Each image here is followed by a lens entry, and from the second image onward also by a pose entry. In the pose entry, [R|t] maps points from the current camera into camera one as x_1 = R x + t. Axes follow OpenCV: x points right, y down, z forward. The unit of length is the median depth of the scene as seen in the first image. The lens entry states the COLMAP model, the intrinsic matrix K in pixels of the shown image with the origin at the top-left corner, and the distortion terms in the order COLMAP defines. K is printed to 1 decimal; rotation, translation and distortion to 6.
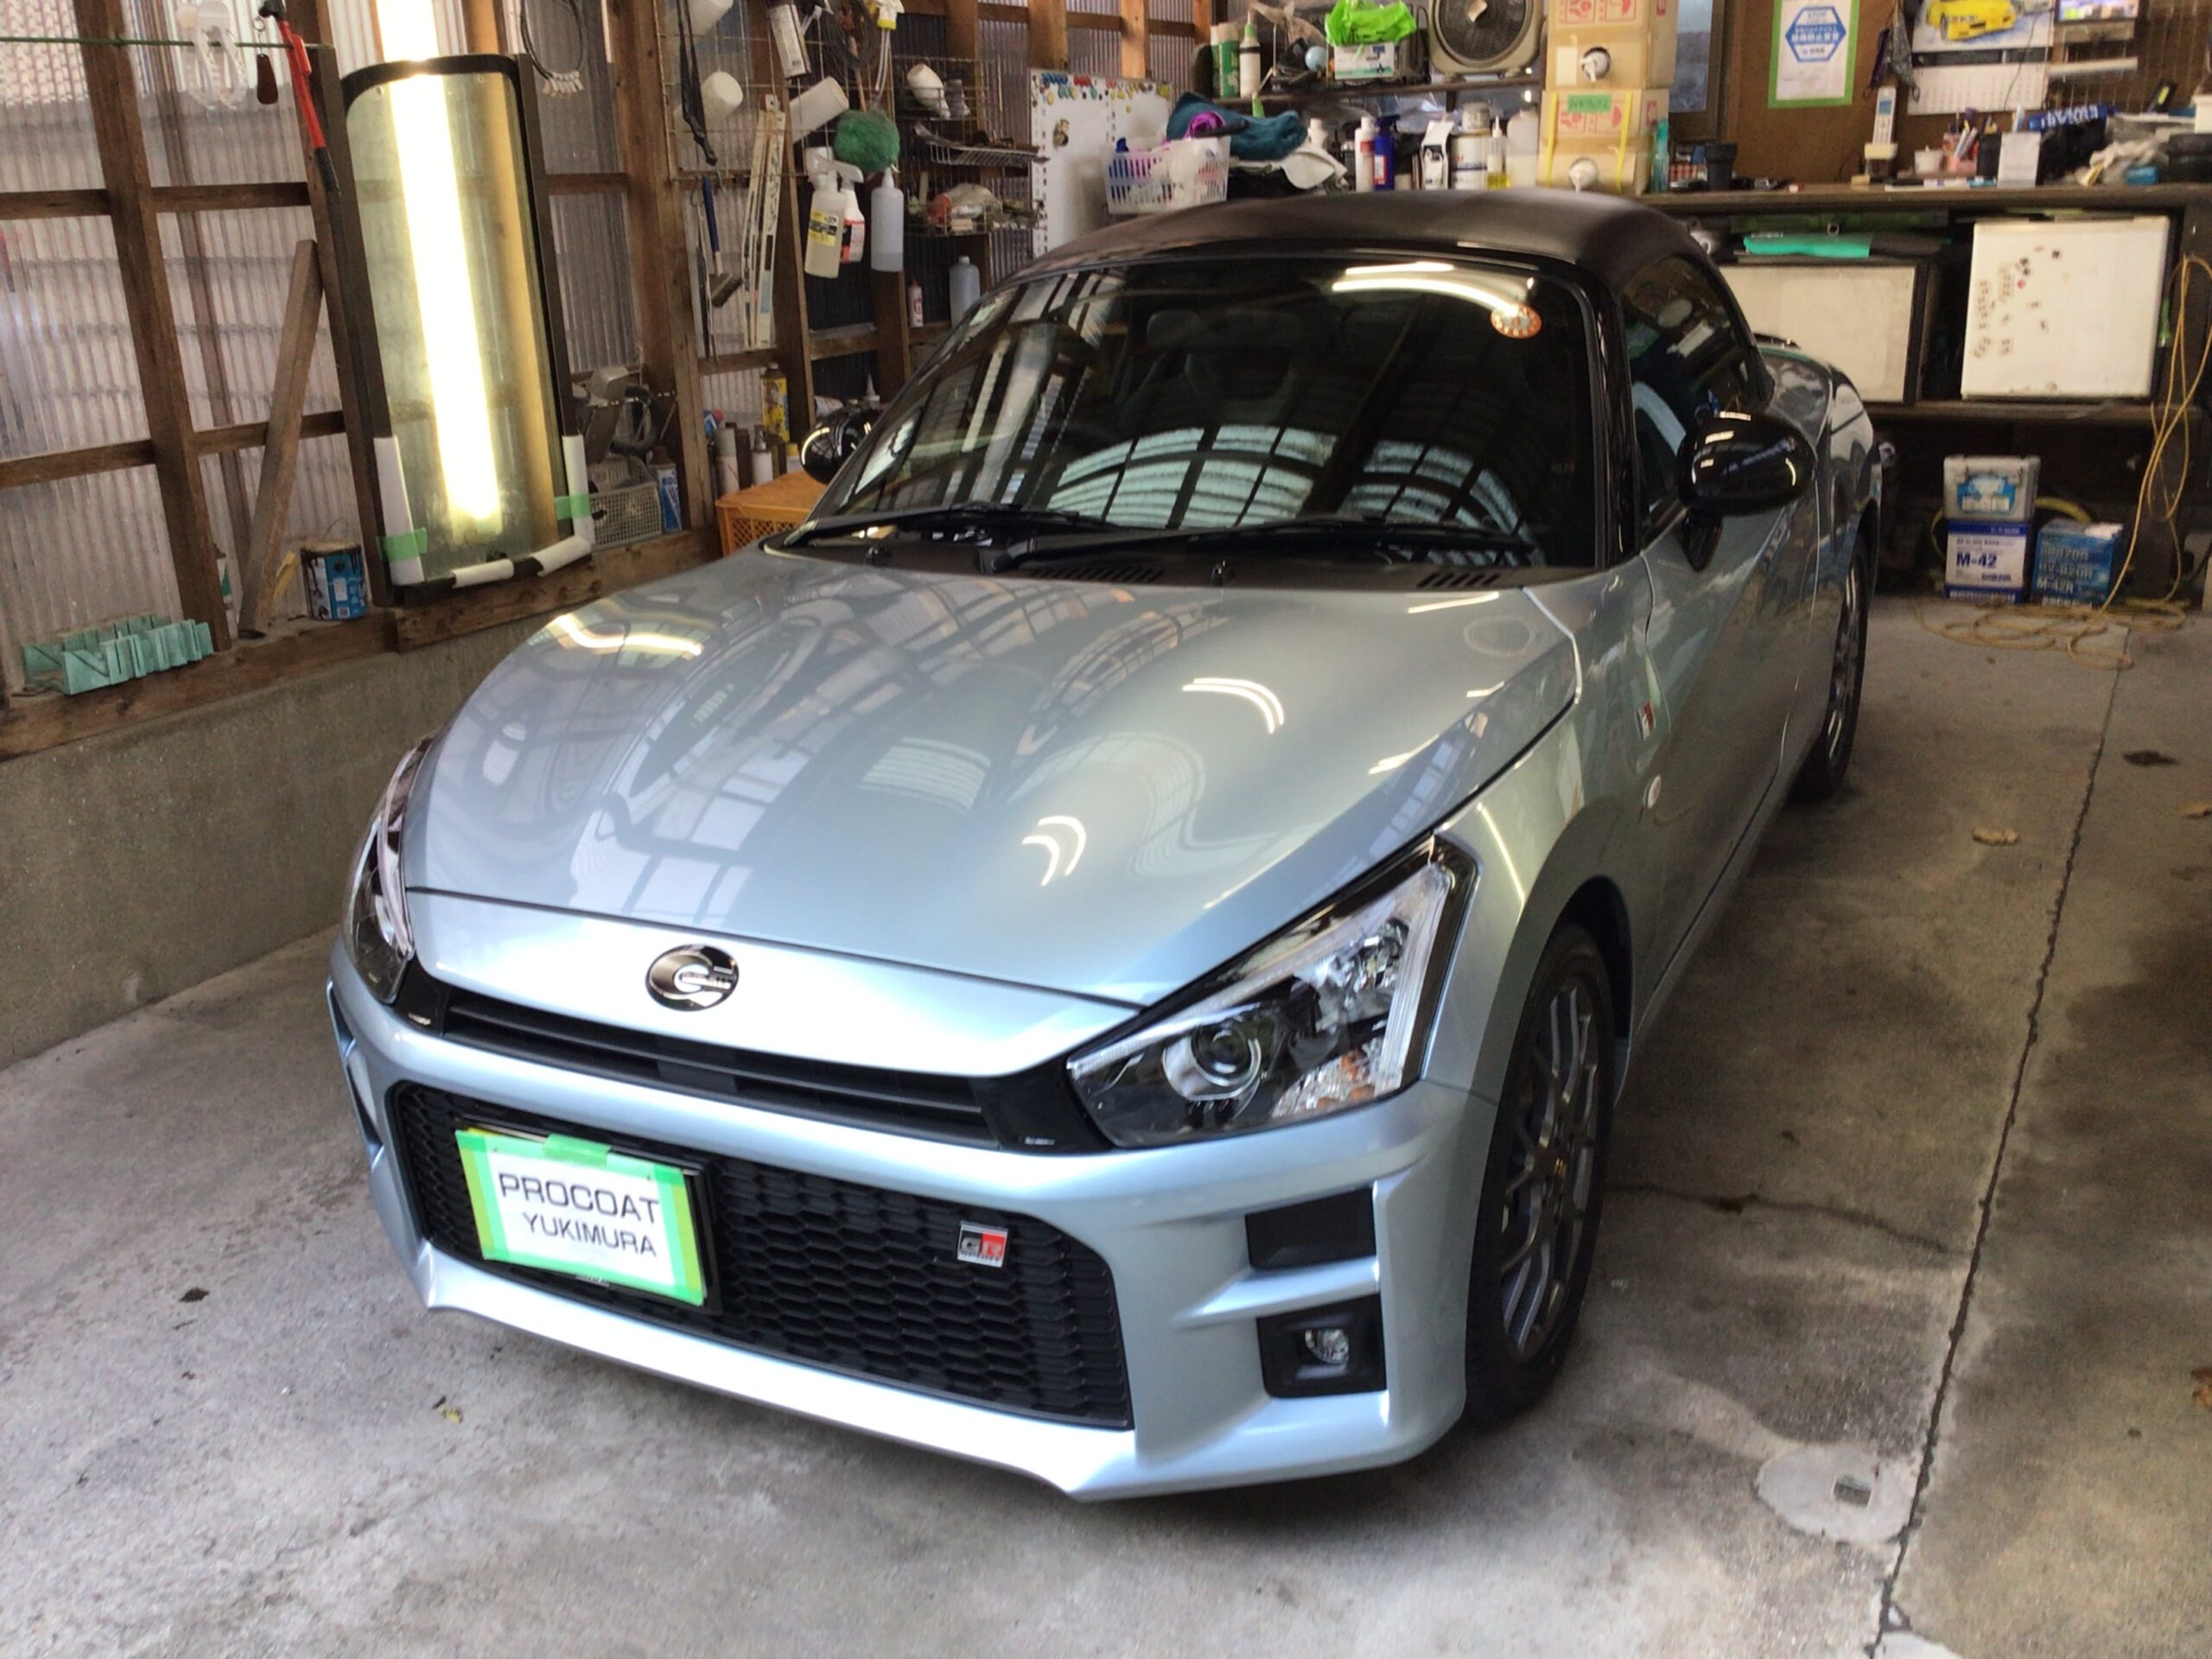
lens RADIAL K [[2033.7, 0, 1109.7], [0, 2033.7, 818.7], [0, 0, 1]] dist [0.020263, -0.053490]
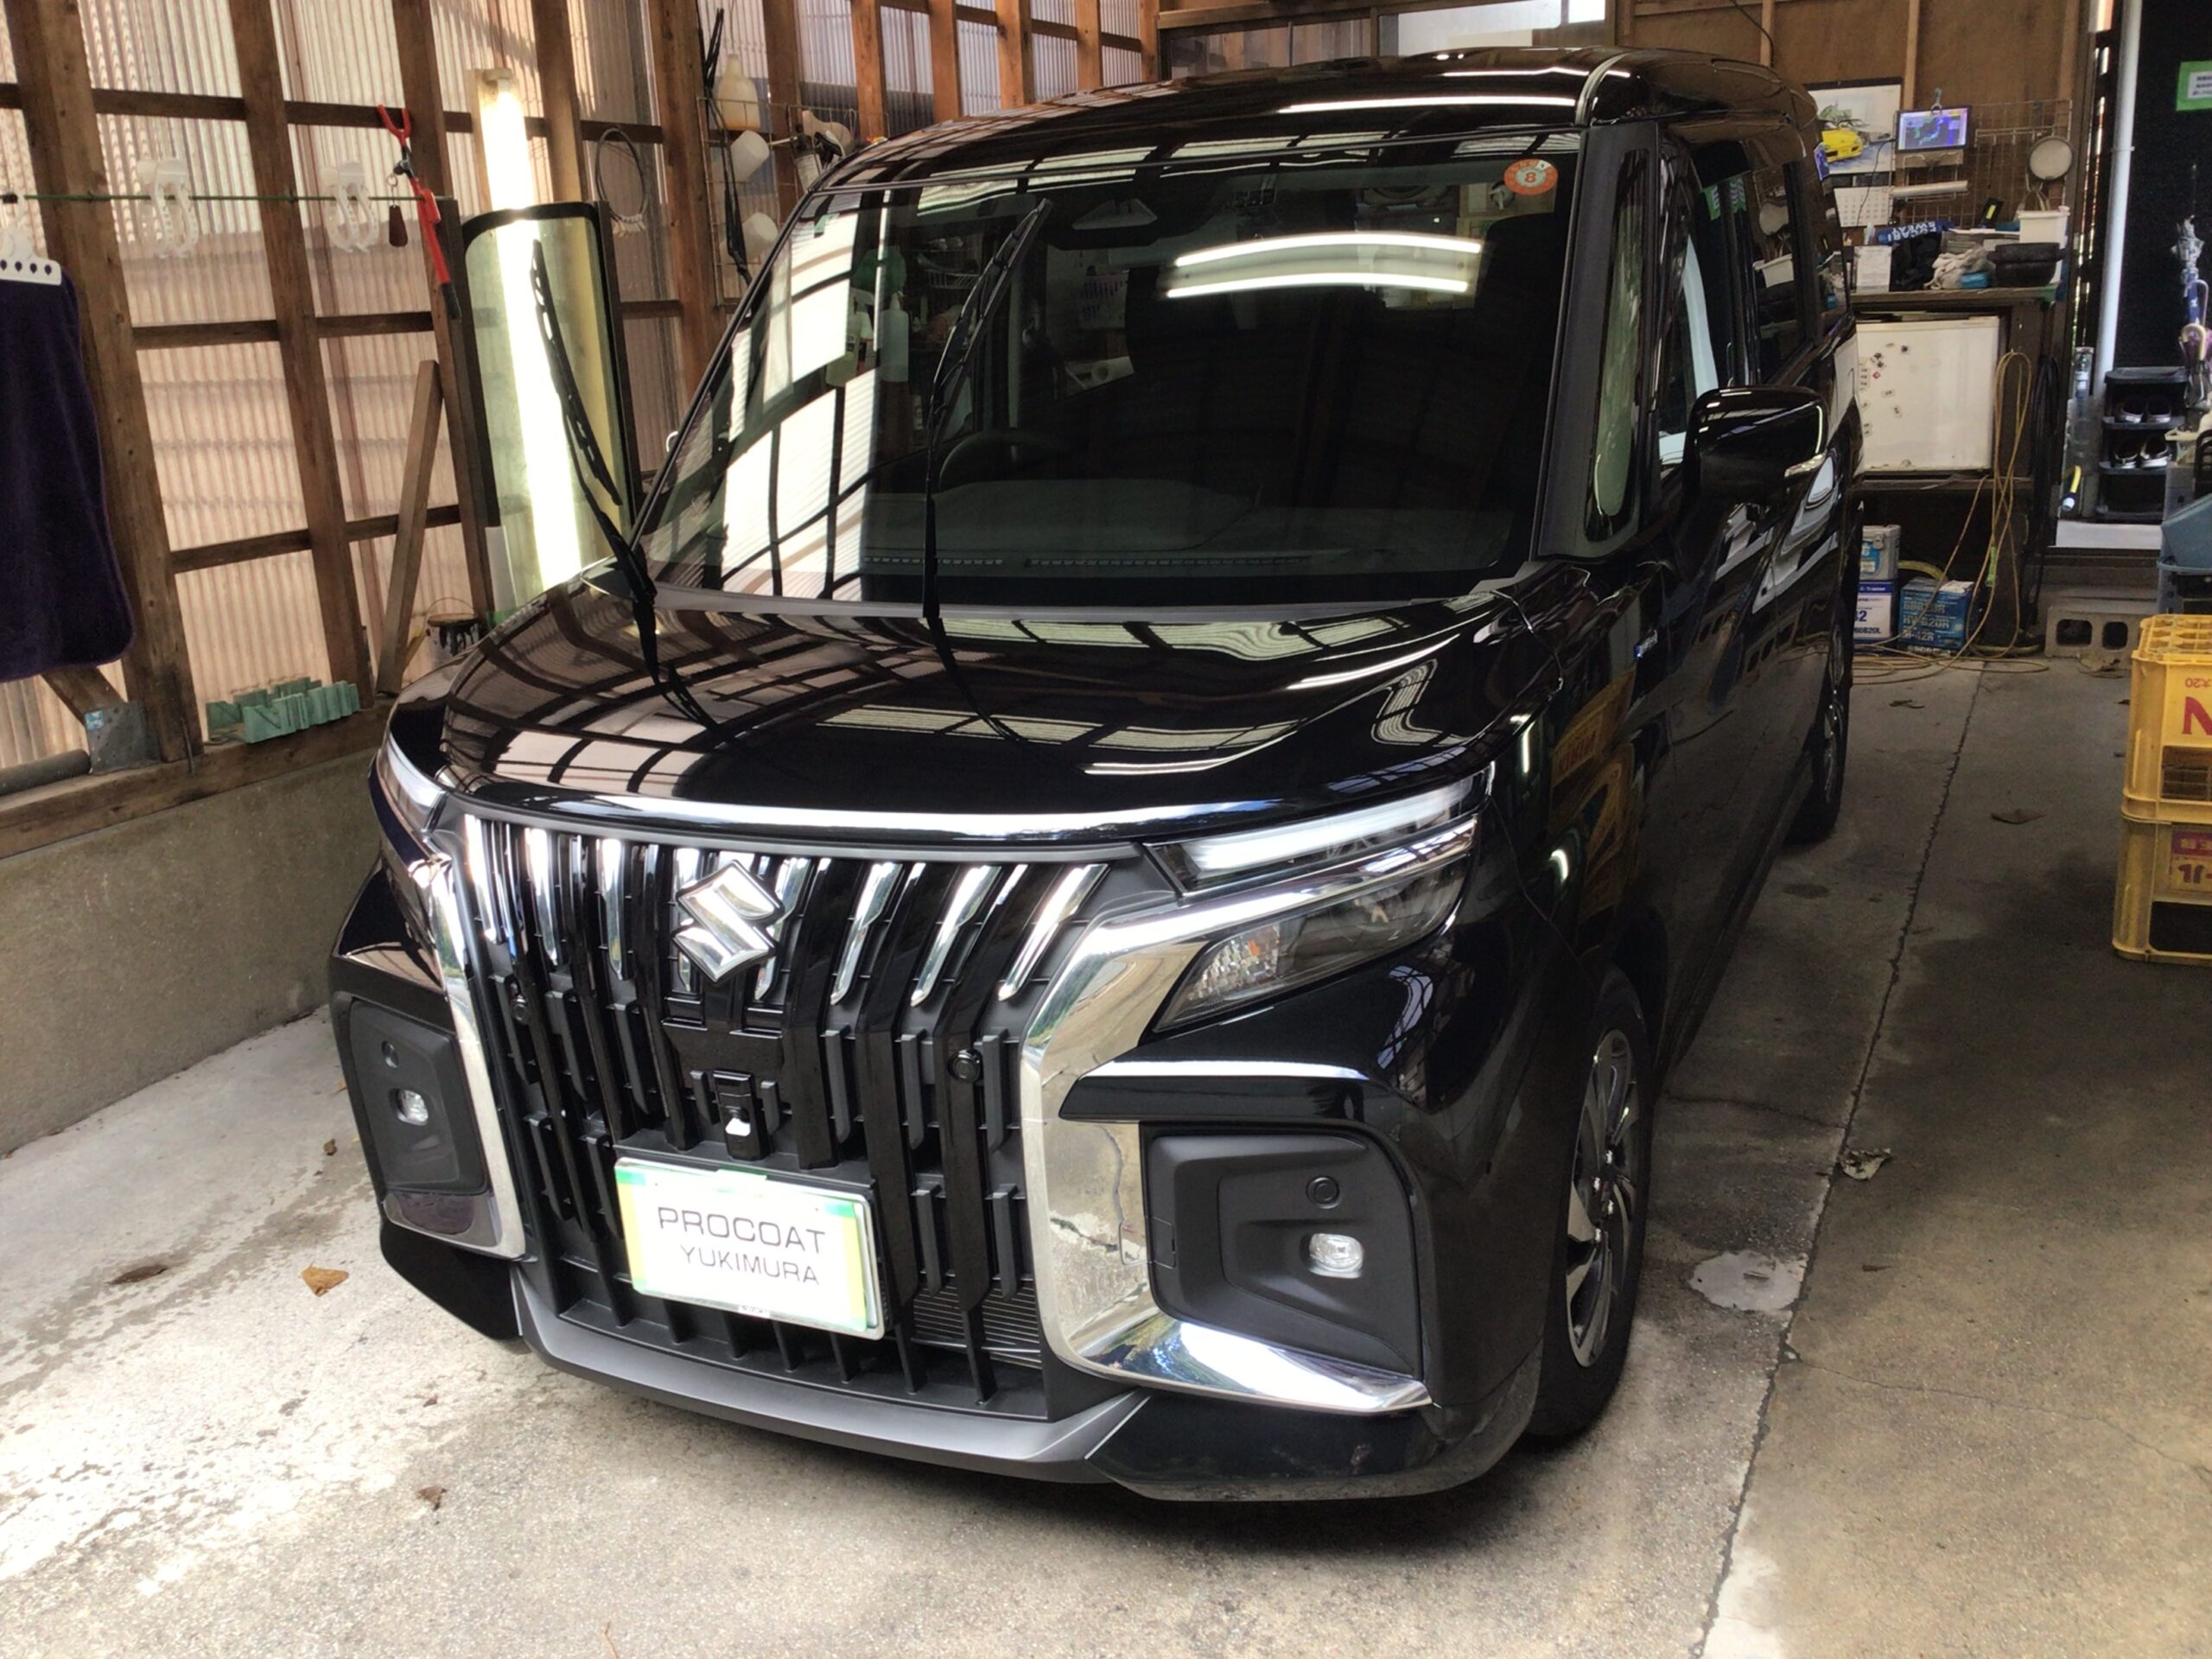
lens RADIAL K [[2033.7, 0, 1117.3], [0, 2033.7, 811.9], [0, 0, 1]] dist [0.020263, -0.053490]
pose [[0.998819, -0.024941, 0.041689, -0.051585], [0.027170, 0.998182, -0.053796, 0.048796], [-0.040271, 0.054865, 0.997681, -0.170507]]
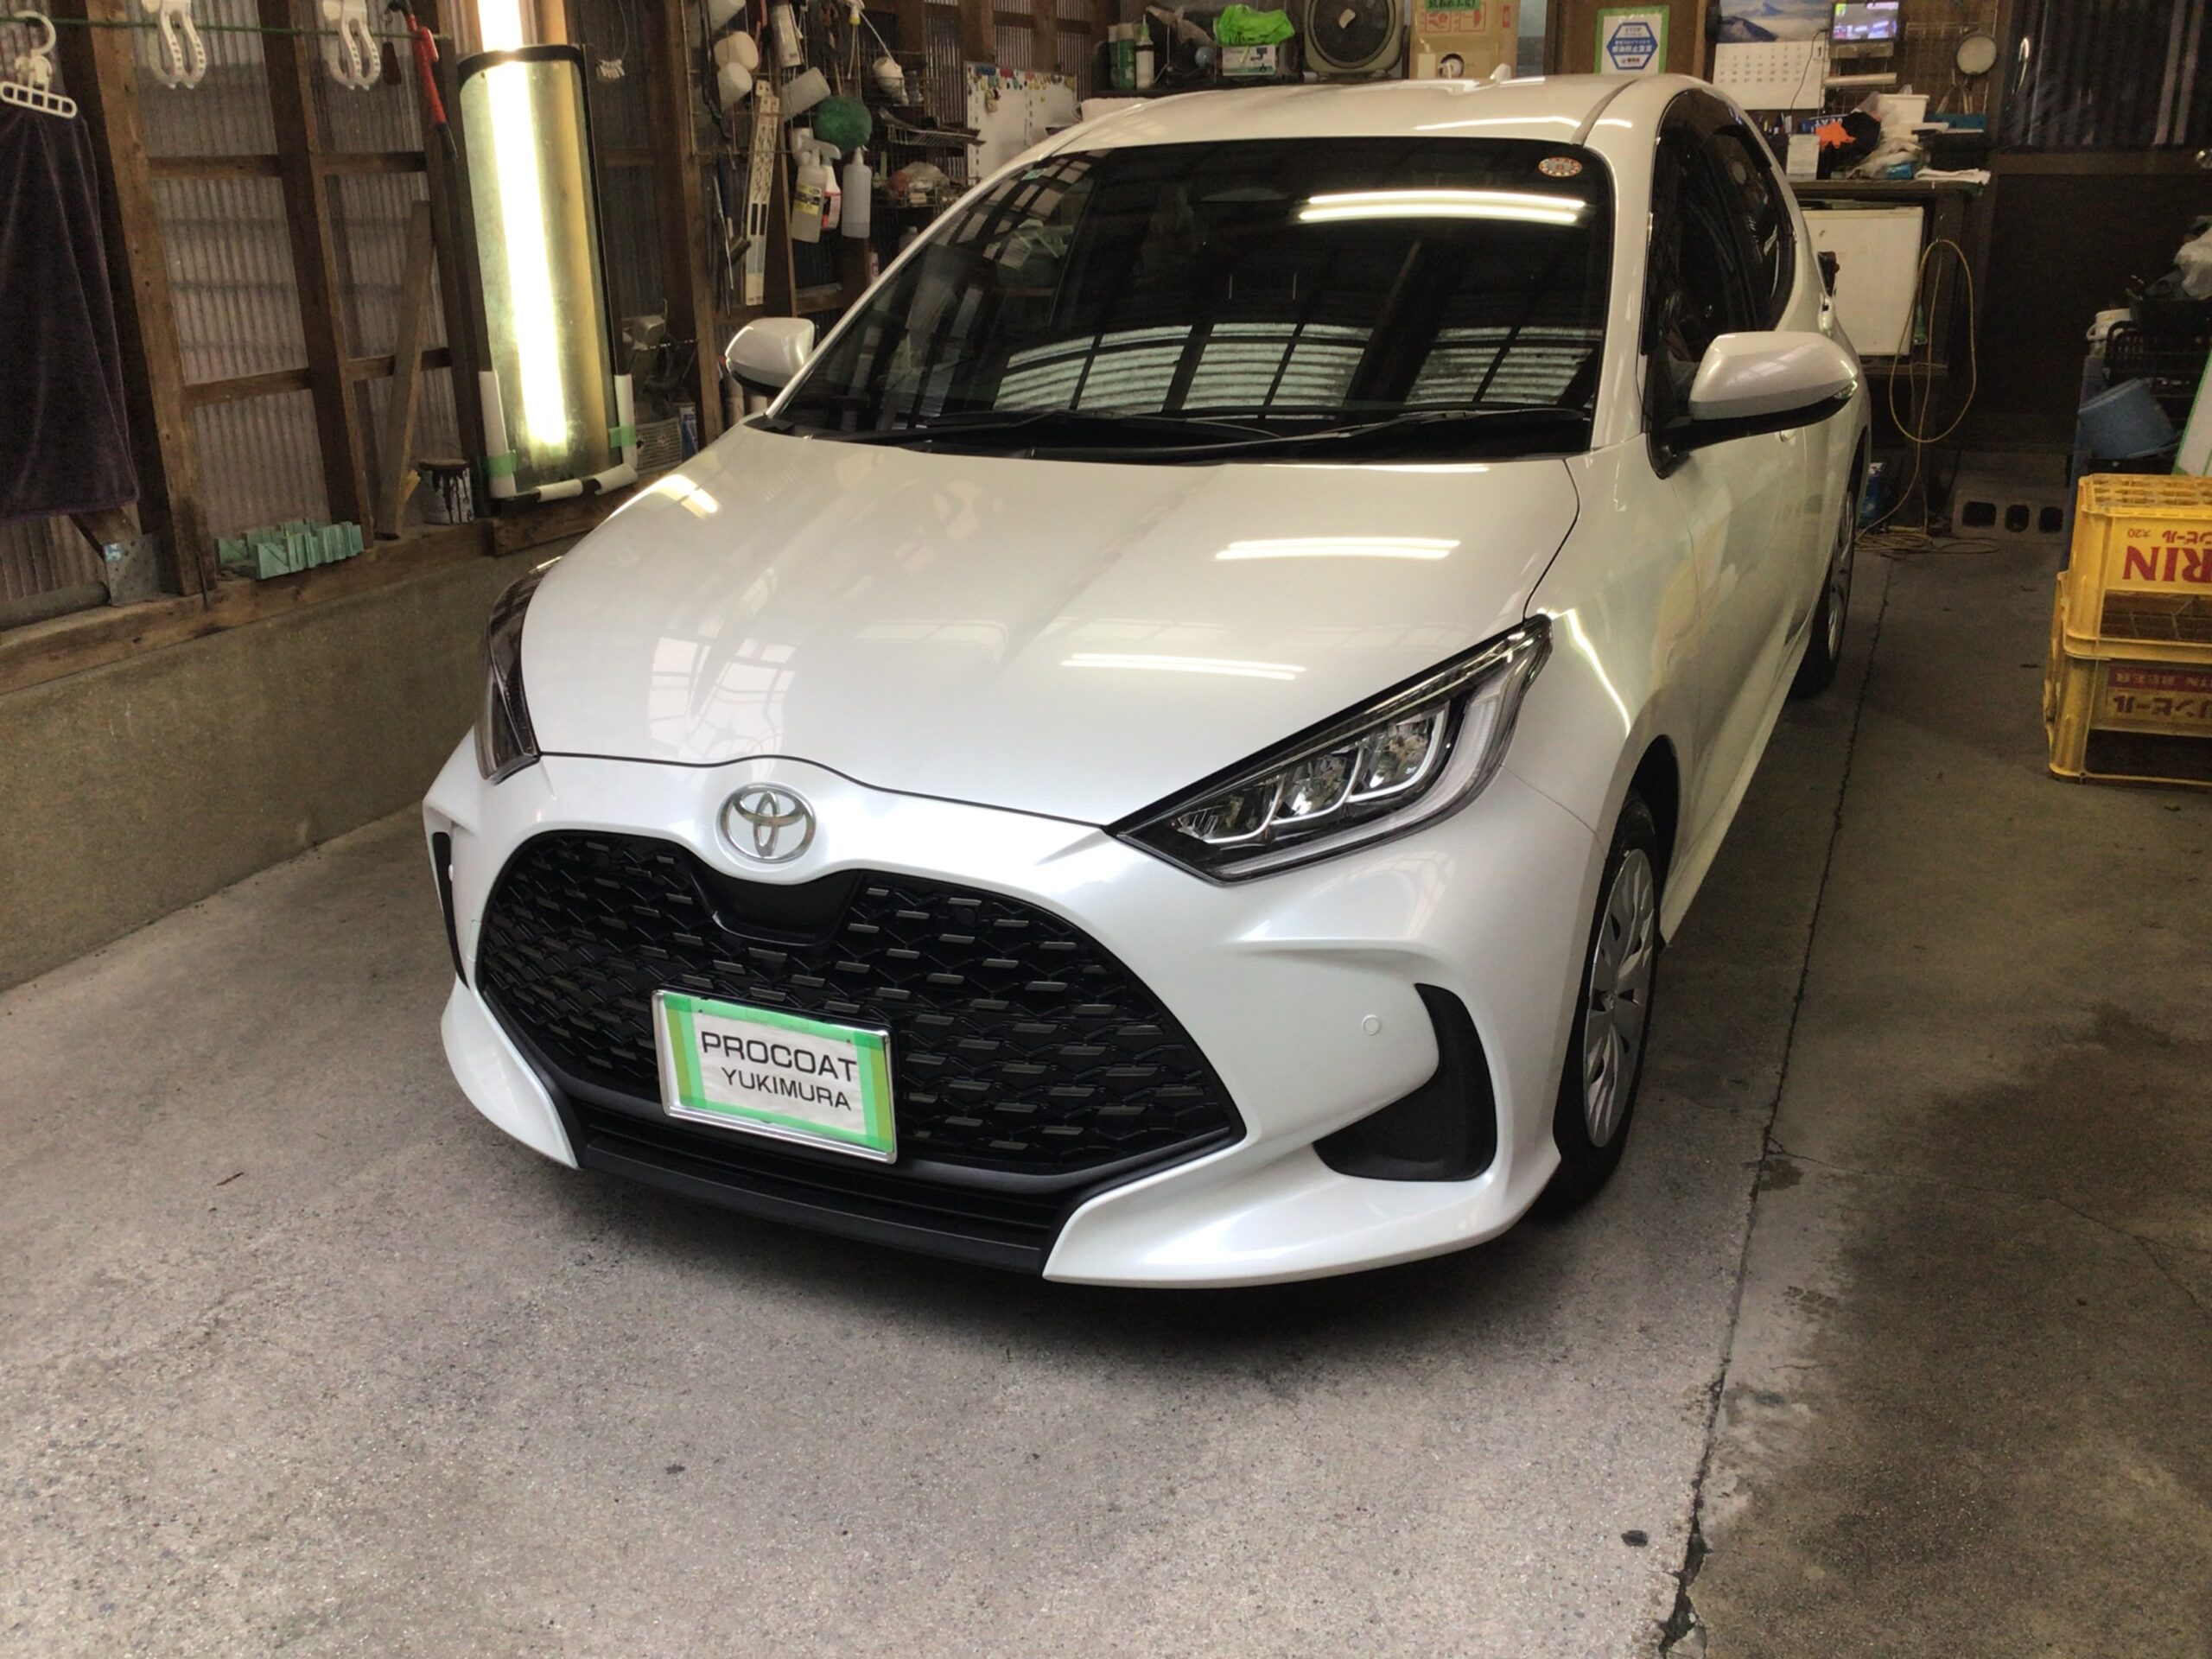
lens RADIAL K [[2033.7, 0, 1119.2], [0, 2033.7, 825.9], [0, 0, 1]] dist [0.020263, -0.053490]
pose [[0.994230, -0.017438, 0.105841, -0.121144], [0.016222, 0.999792, 0.012339, 0.067167], [-0.106035, -0.010551, 0.994306, -0.212403]]
